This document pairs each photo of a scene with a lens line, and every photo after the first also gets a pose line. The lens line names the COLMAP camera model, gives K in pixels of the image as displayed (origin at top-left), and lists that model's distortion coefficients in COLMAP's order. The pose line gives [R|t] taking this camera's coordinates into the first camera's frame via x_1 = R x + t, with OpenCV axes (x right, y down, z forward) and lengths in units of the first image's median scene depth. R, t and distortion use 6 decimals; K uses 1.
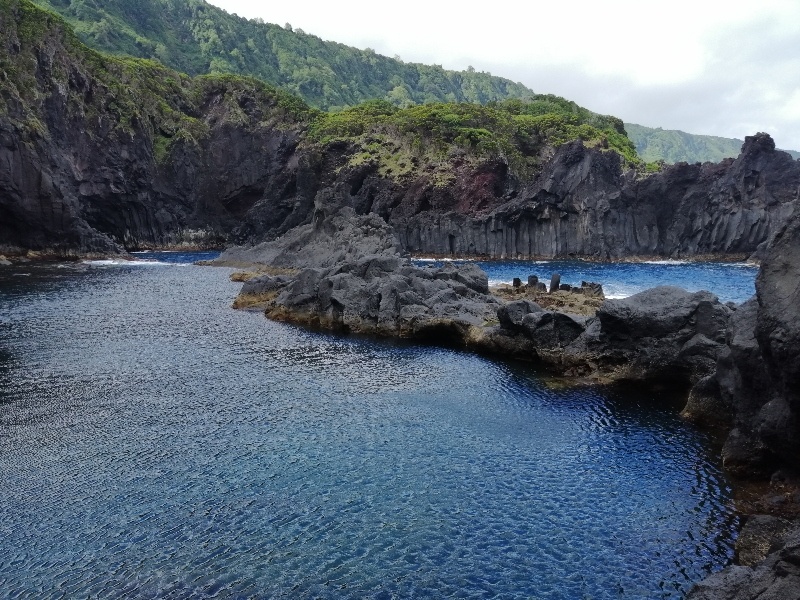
lens RADIAL K [[637.6, 0, 400.0], [0, 637.6, 300.0], [0, 0, 1]] dist [-0.006535, 0.041566]
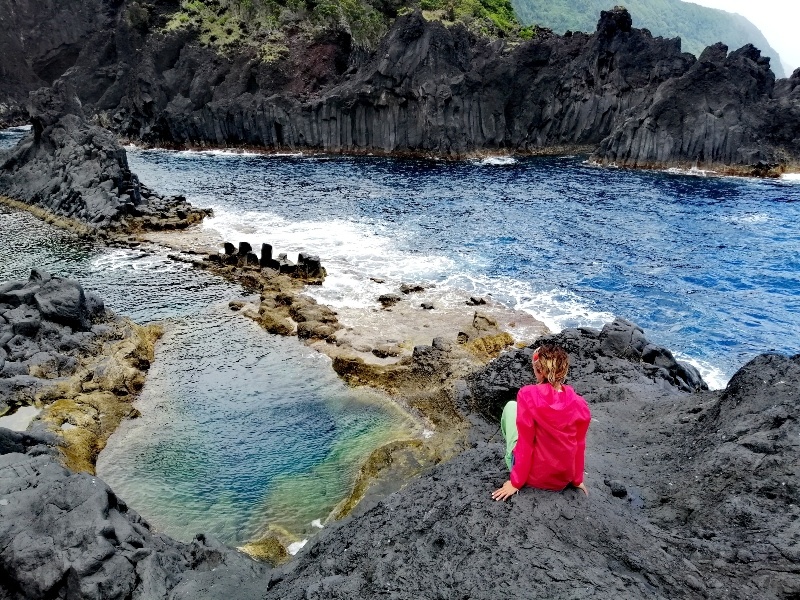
lens RADIAL K [[637.6, 0, 400.0], [0, 637.6, 300.0], [0, 0, 1]] dist [-0.006535, 0.041566]
pose [[0.989208, -0.038814, 0.141286, 0.116549], [0.007357, 0.976216, 0.216673, -0.055572], [-0.146336, -0.213295, 0.965966, 0.088509]]
